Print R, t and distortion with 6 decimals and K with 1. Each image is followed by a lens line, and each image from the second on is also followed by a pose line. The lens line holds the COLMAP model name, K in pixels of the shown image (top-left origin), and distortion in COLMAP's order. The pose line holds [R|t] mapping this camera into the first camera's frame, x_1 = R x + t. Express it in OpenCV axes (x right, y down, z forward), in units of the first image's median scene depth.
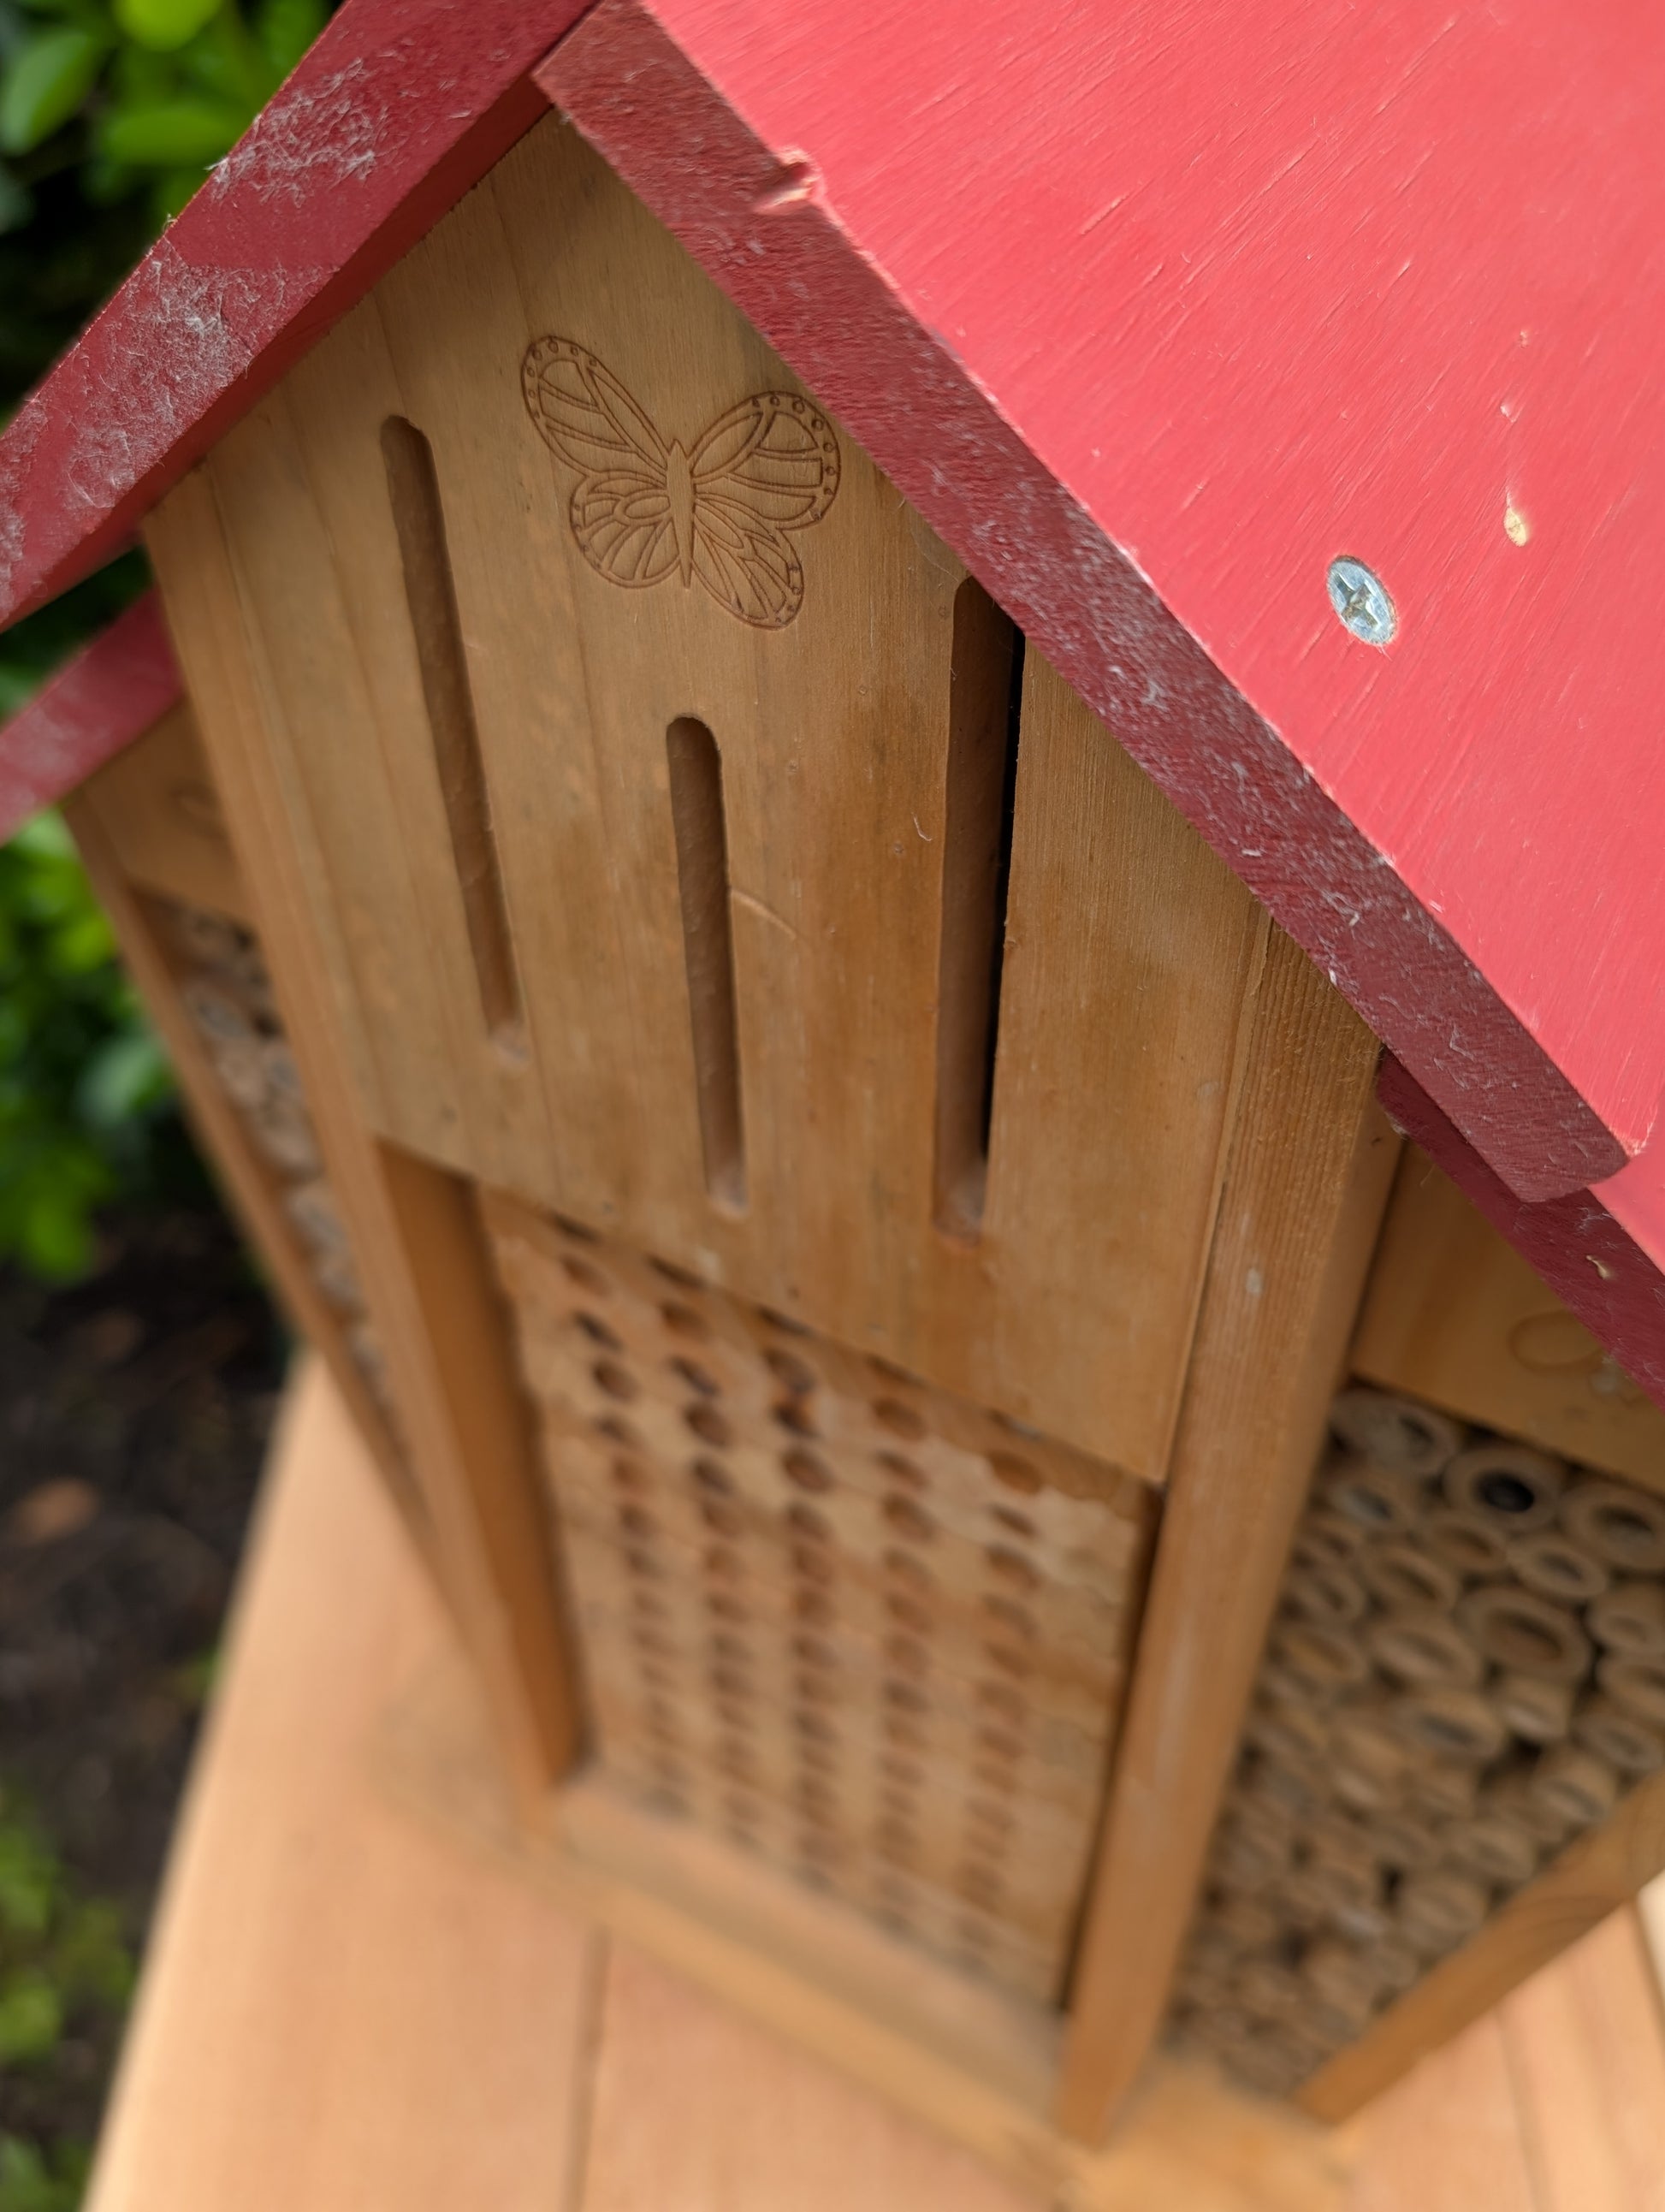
lens RADIAL K [[1960.6, 0, 856.6], [0, 1960.6, 1109.9], [0, 0, 1]] dist [-0.054123, 0.034115]
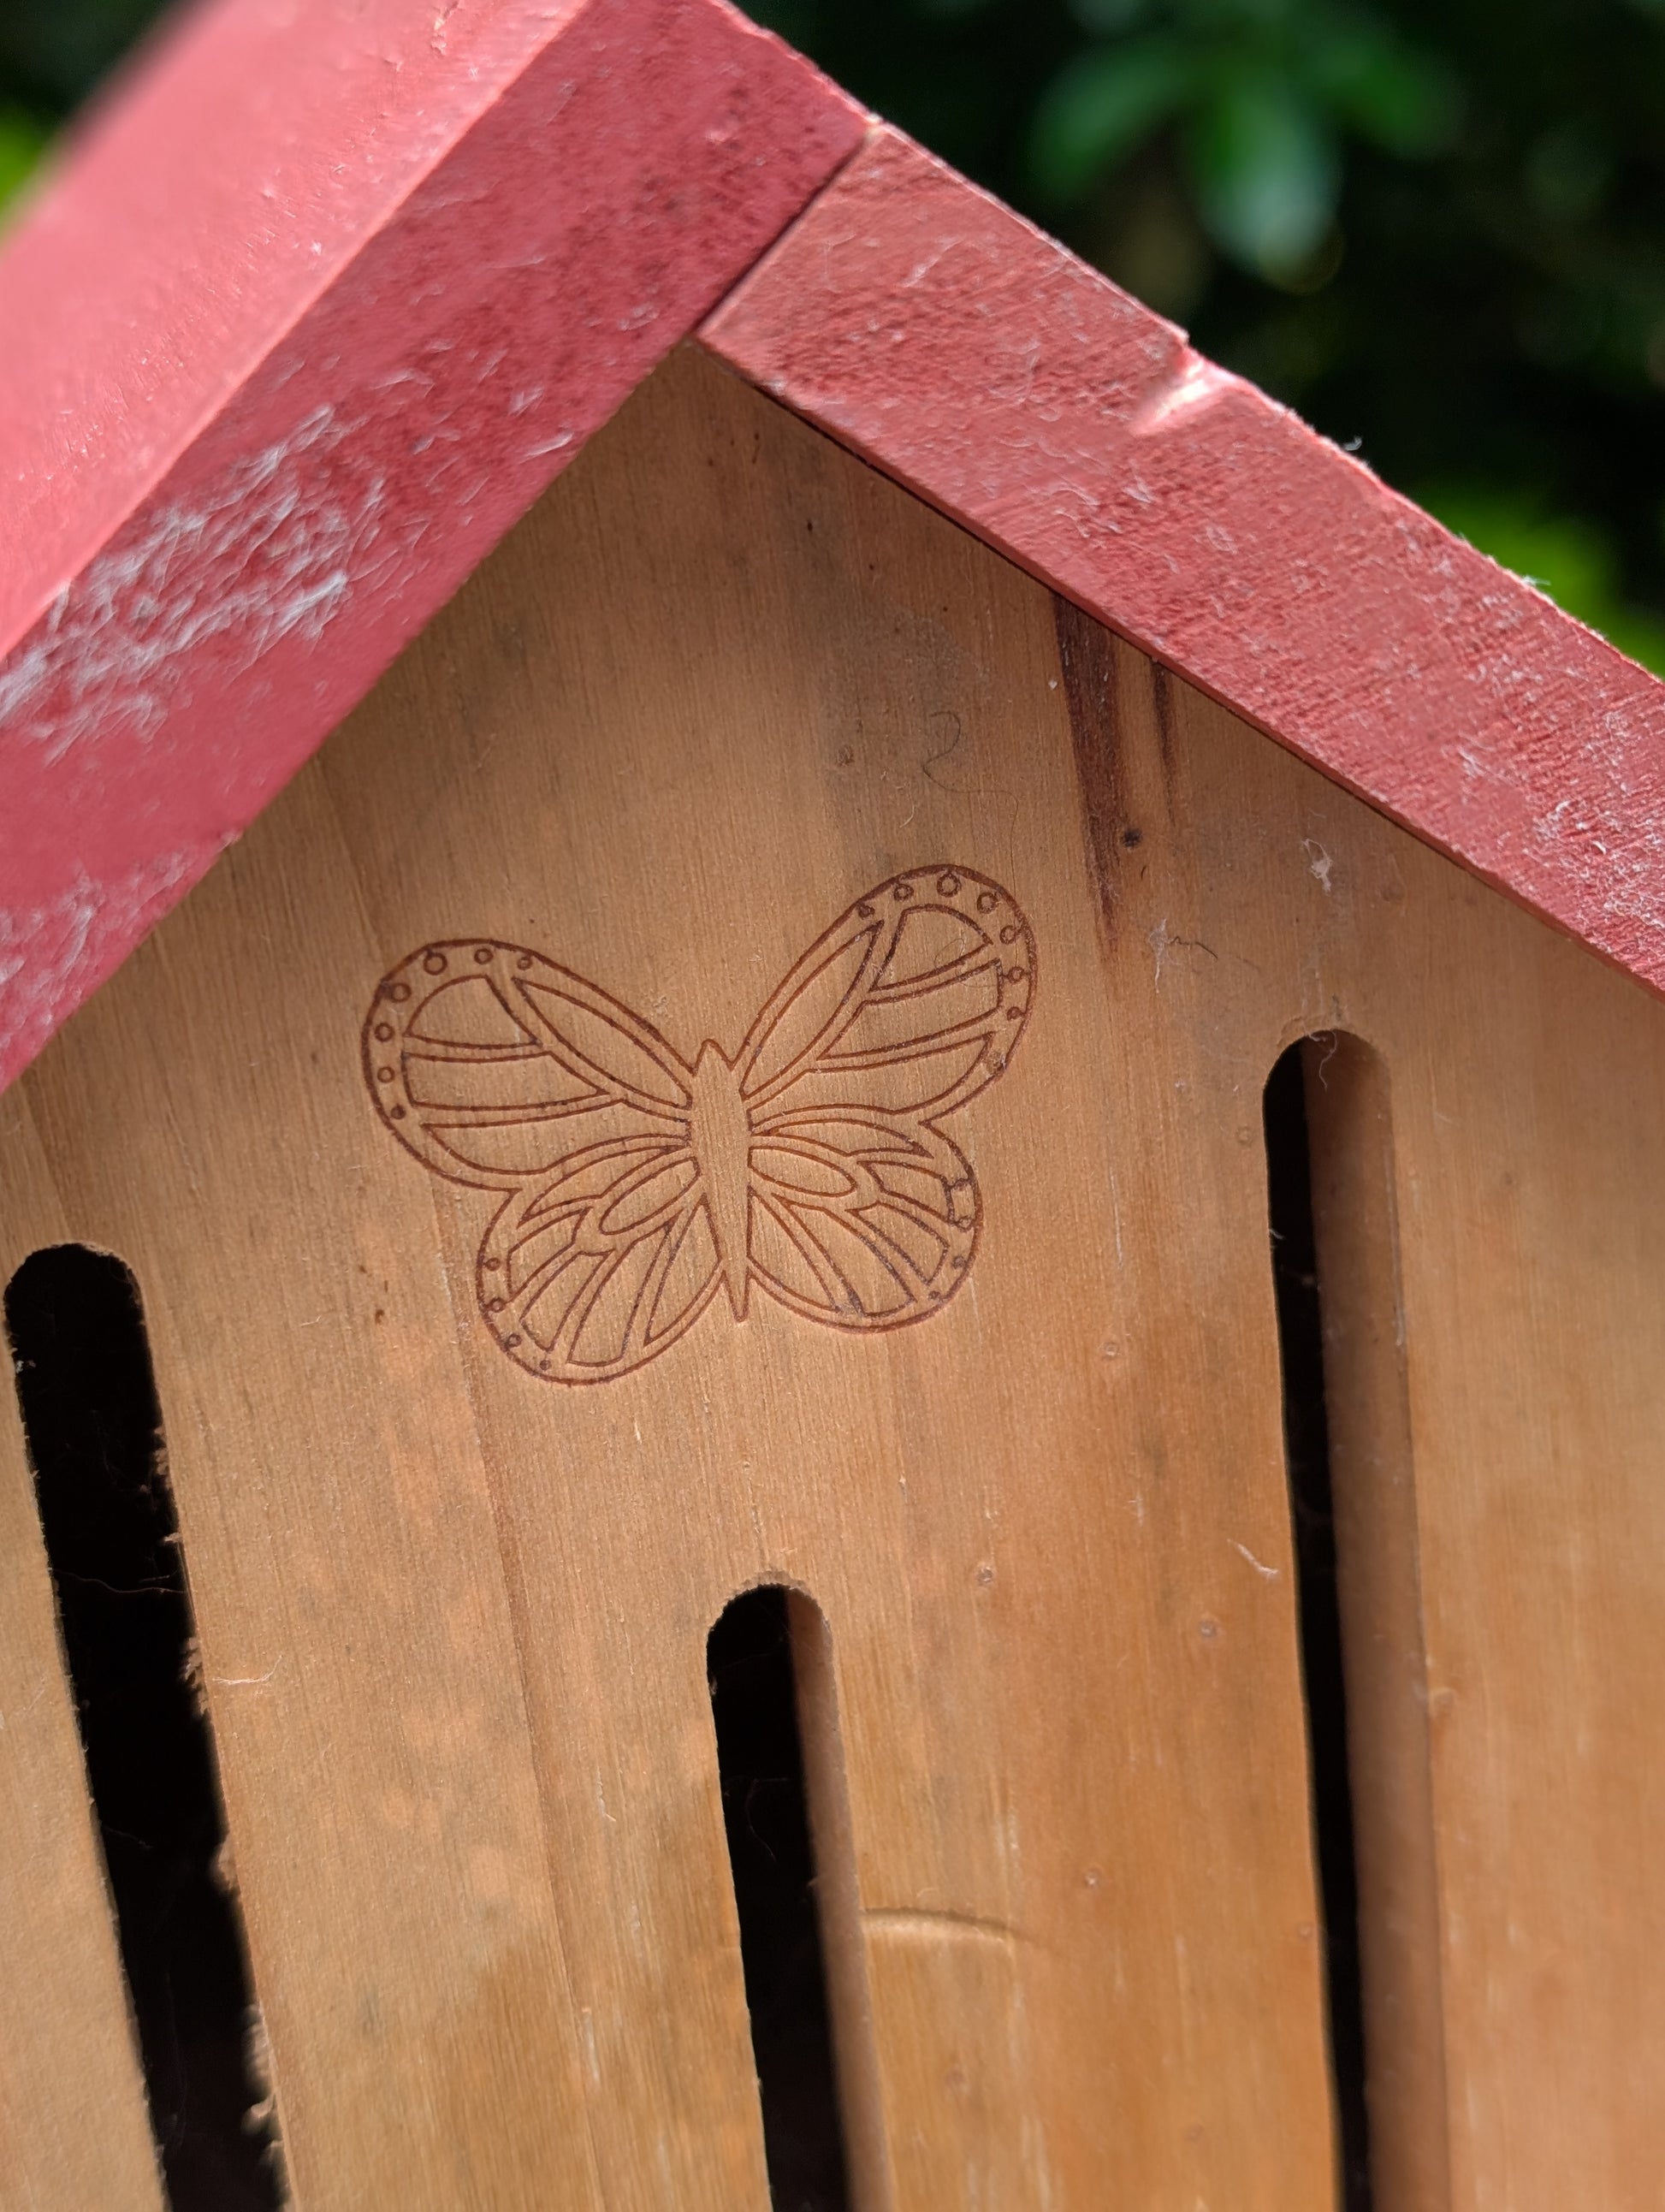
lens RADIAL K [[3508.1, 0, 856.9], [0, 3508.1, 1145.6], [0, 0, 1]] dist [0.150561, 0.000000]
pose [[0.734479, -0.273657, 0.621010, -0.664047], [0.543533, 0.785140, -0.296863, -0.001079], [-0.406341, 0.555578, 0.725410, 0.263932]]
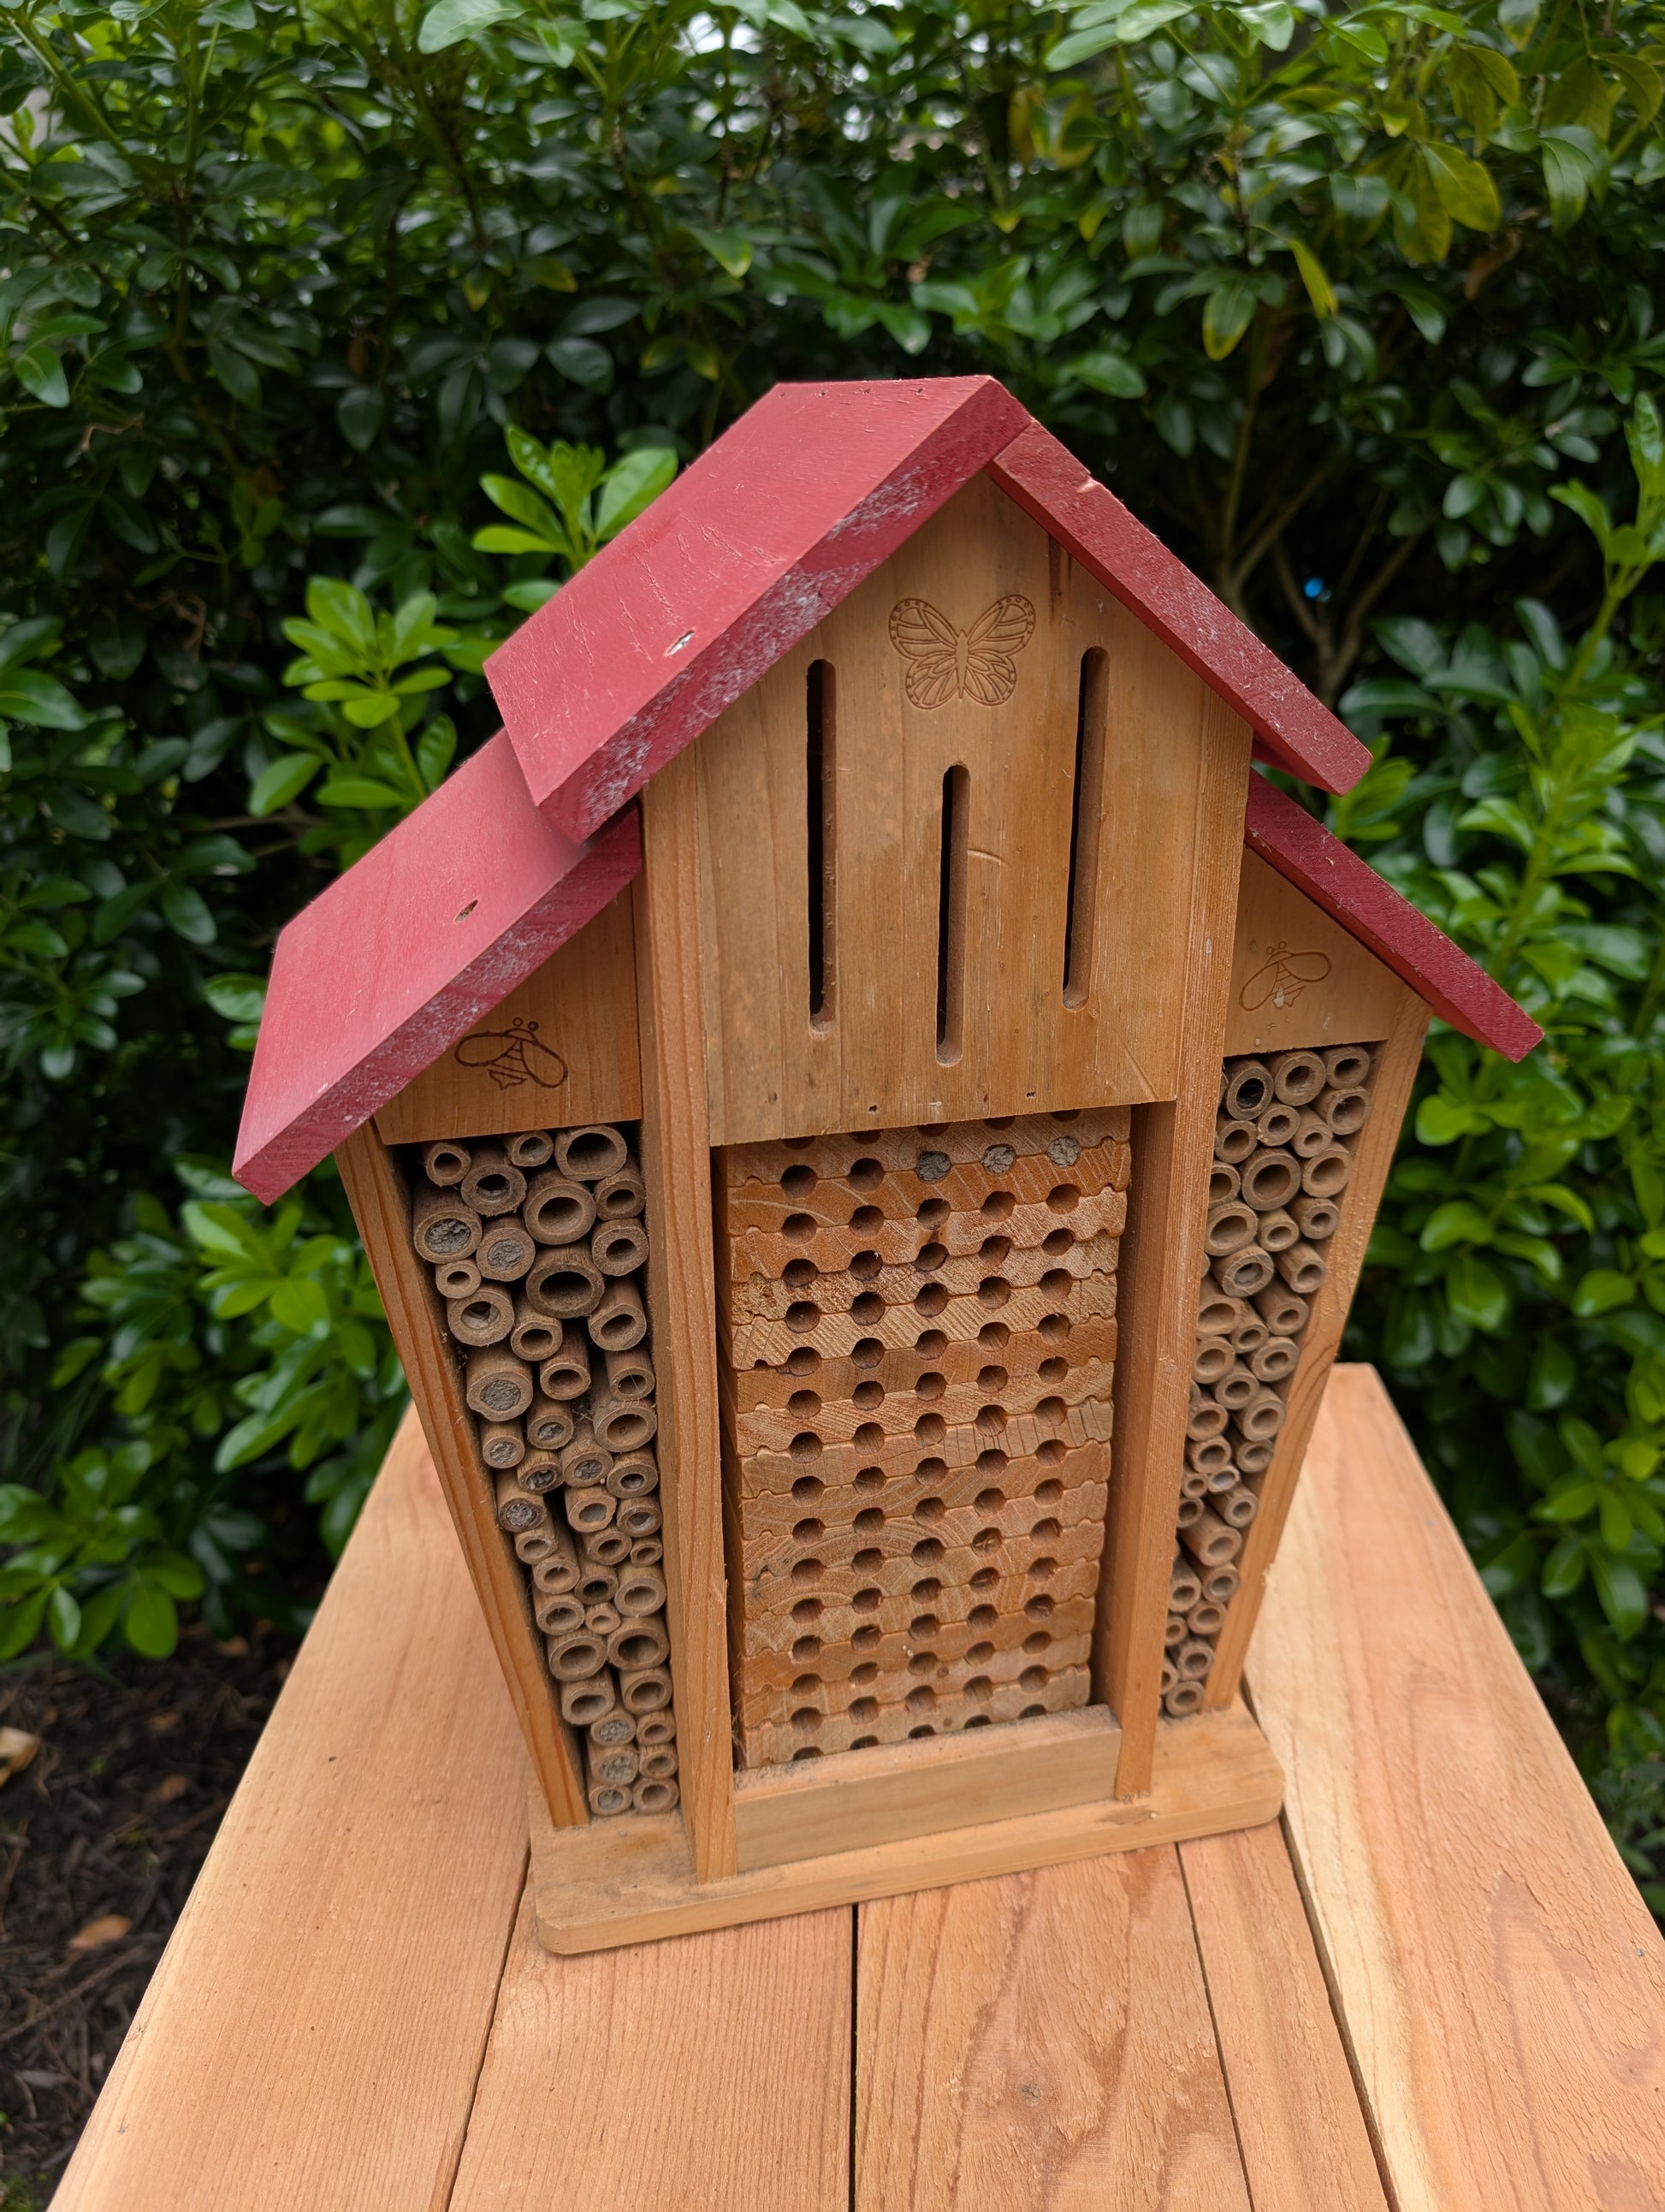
lens RADIAL K [[1580.0, 0, 814.0], [0, 1580.0, 1120.3], [0, 0, 1]] dist [0.008555, -0.002391]
pose [[0.741205, -0.267420, 0.615712, -1.580923], [0.481424, 0.850972, -0.209946, 0.501199], [-0.467810, 0.452032, 0.759487, -0.155925]]
